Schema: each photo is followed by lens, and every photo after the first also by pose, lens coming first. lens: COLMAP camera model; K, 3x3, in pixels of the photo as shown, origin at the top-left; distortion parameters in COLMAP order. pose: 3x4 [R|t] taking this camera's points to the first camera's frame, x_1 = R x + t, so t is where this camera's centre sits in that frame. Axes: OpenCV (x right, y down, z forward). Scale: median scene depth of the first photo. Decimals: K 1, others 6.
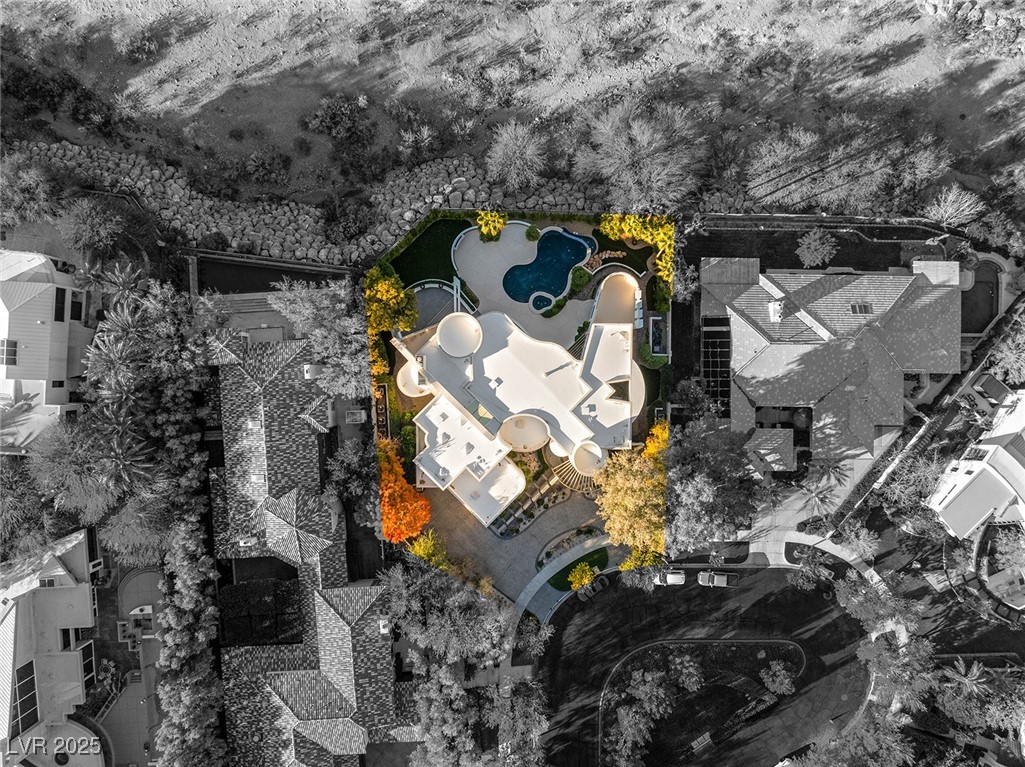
lens RADIAL K [[721.6, 0, 514.3], [0, 721.6, 386.9], [0, 0, 1]] dist [-0.046301, 0.010544]
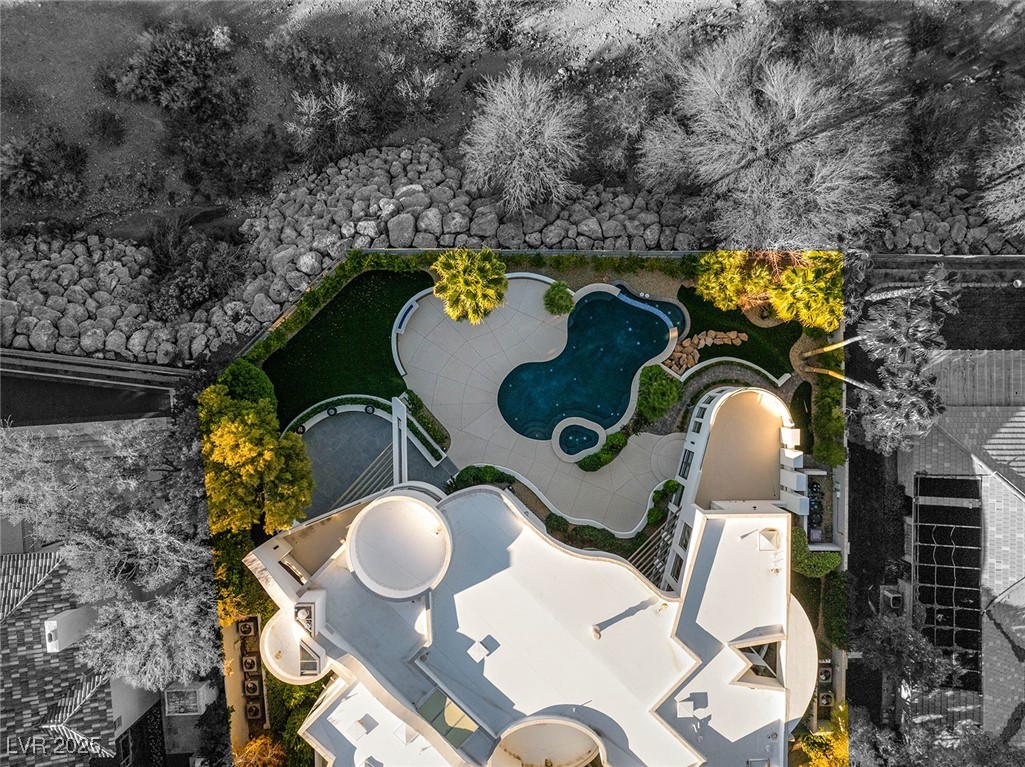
lens RADIAL K [[721.6, 0, 513.4], [0, 721.6, 382.8], [0, 0, 1]] dist [-0.046301, 0.010544]
pose [[0.999967, -0.008087, -0.000871, -0.004993], [0.008081, 0.999947, -0.006402, -0.152653], [0.000923, 0.006394, 0.999979, 0.510720]]
